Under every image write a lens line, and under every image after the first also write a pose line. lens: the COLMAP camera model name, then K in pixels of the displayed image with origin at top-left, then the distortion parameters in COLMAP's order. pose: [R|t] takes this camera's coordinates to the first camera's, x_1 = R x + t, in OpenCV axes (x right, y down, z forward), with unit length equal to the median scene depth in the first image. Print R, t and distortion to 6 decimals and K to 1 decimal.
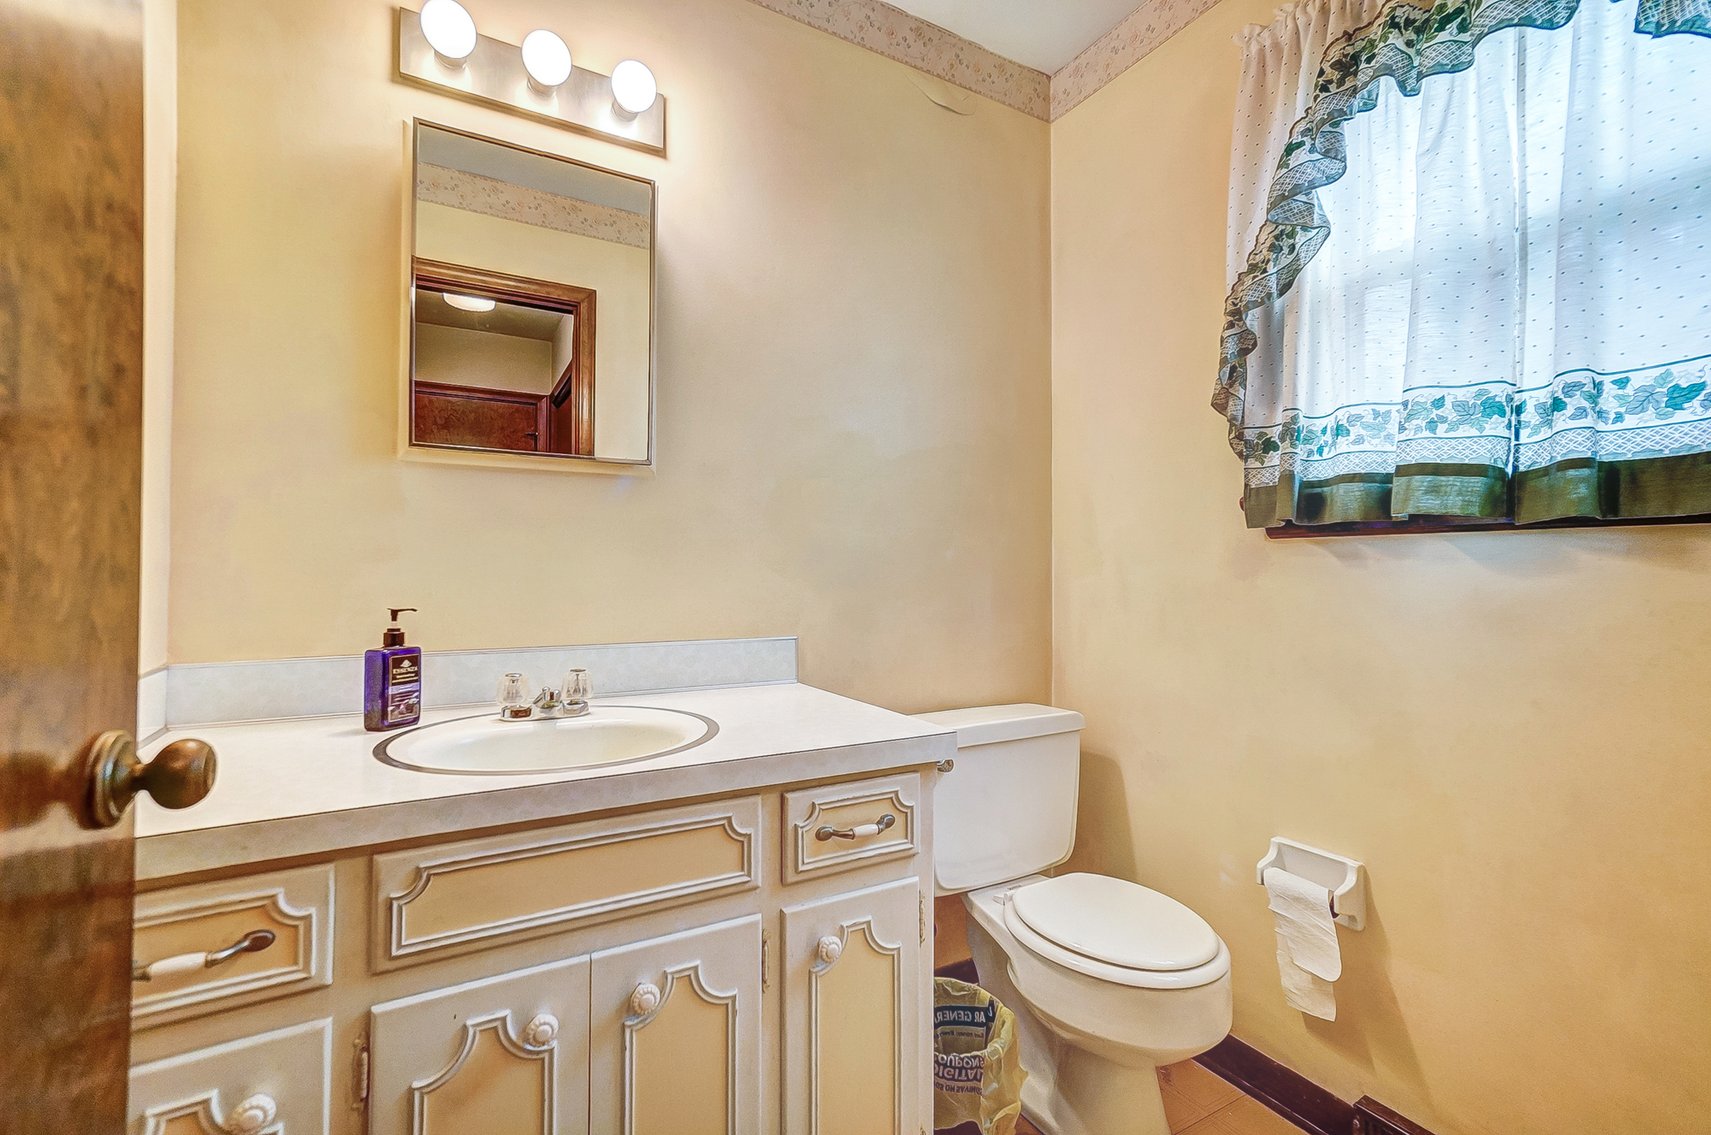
lens RADIAL K [[751.9, 0, 846.5], [0, 751.9, 563.2], [0, 0, 1]] dist [-0.000555, -0.000029]
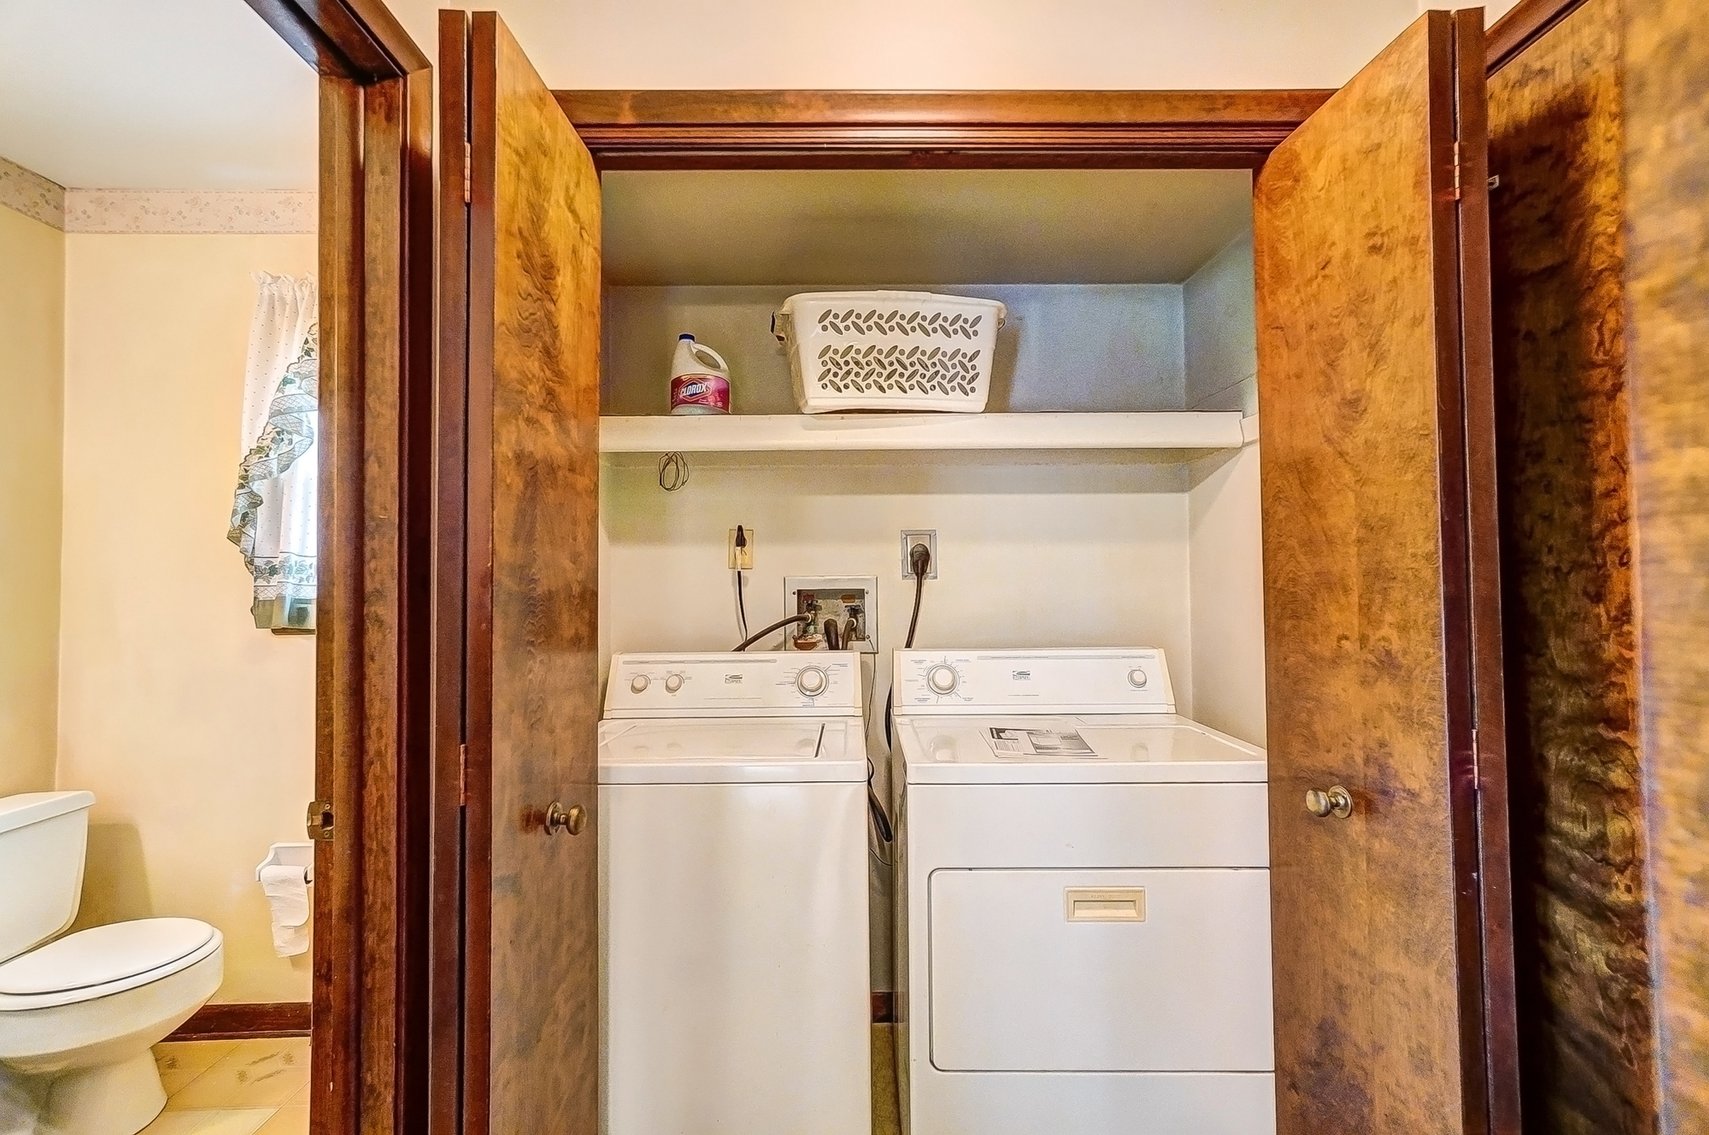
lens RADIAL K [[755.6, 0, 853.7], [0, 755.6, 566.8], [0, 0, 1]] dist [-0.017971, 0.015737]
pose [[0.487917, 0.017495, 0.872715, -0.153289], [-0.000682, 0.999806, -0.019661, -0.139752], [-0.872890, 0.008998, 0.487835, -0.681028]]
